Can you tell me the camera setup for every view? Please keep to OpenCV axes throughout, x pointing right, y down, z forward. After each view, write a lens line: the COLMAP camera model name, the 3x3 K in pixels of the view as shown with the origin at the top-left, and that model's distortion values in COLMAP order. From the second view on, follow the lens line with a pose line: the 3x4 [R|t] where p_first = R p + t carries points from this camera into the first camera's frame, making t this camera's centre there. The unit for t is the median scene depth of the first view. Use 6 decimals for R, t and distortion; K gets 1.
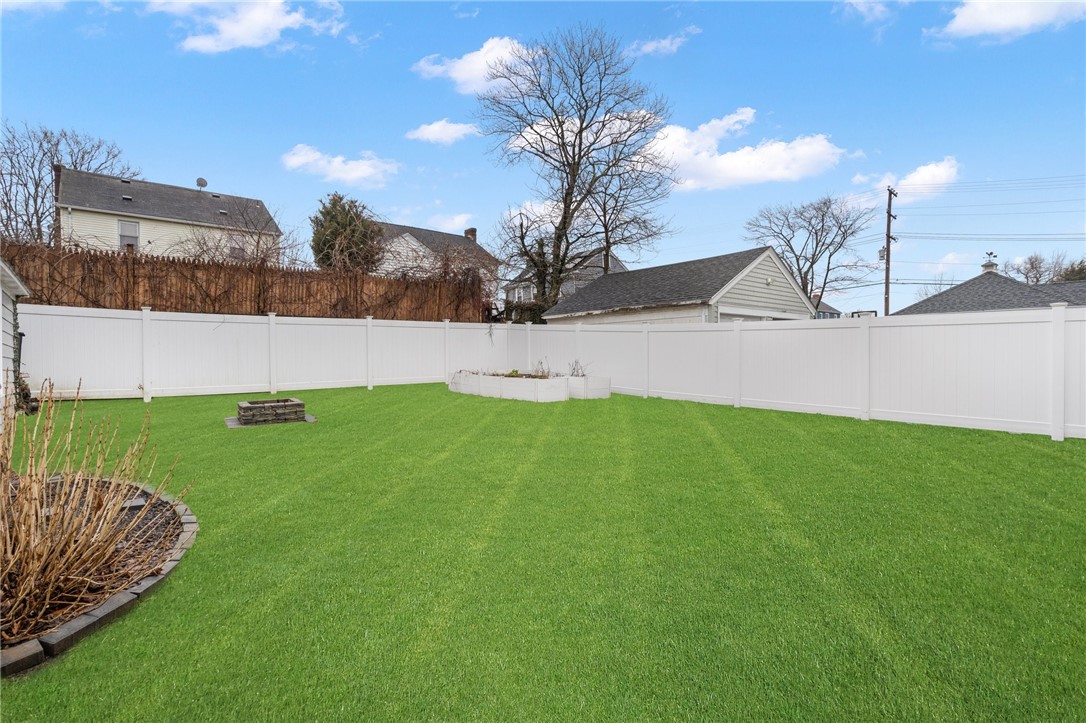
lens RADIAL K [[524.0, 0, 539.6], [0, 524.0, 344.6], [0, 0, 1]] dist [0.000818, 0.001679]
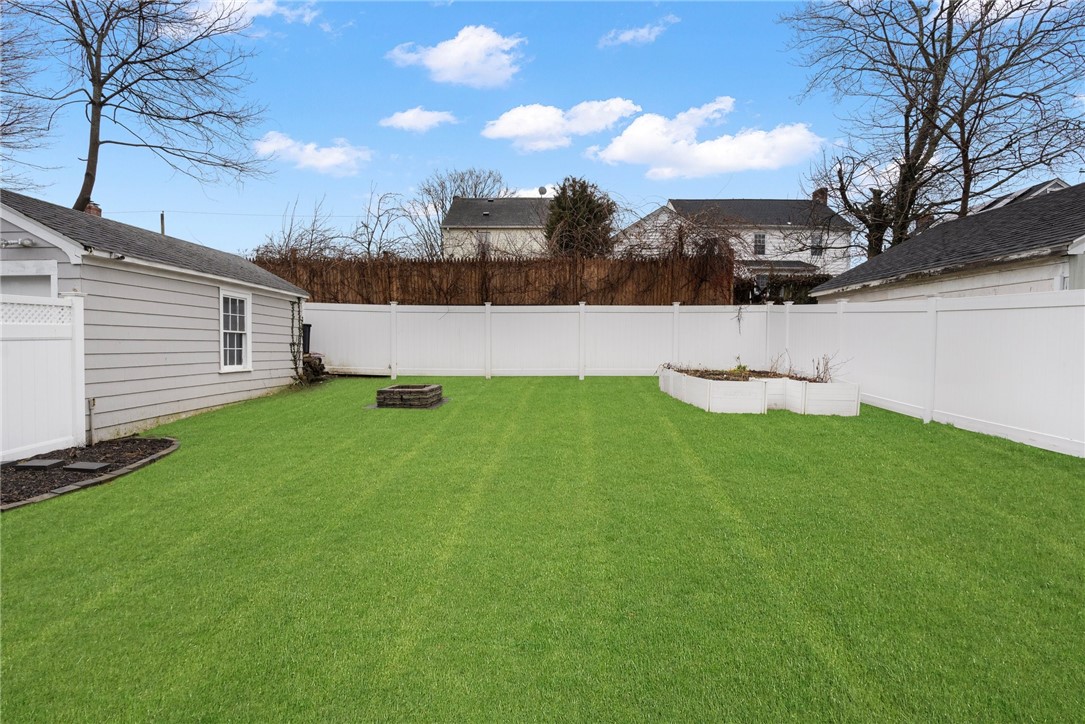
lens RADIAL K [[523.5, 0, 539.1], [0, 523.5, 345.1], [0, 0, 1]] dist [0.000818, 0.001679]
pose [[0.745599, 0.018203, -0.666146, 0.248354], [0.001647, 0.999573, 0.029157, -0.004345], [0.666392, -0.022837, 0.745251, 0.242893]]
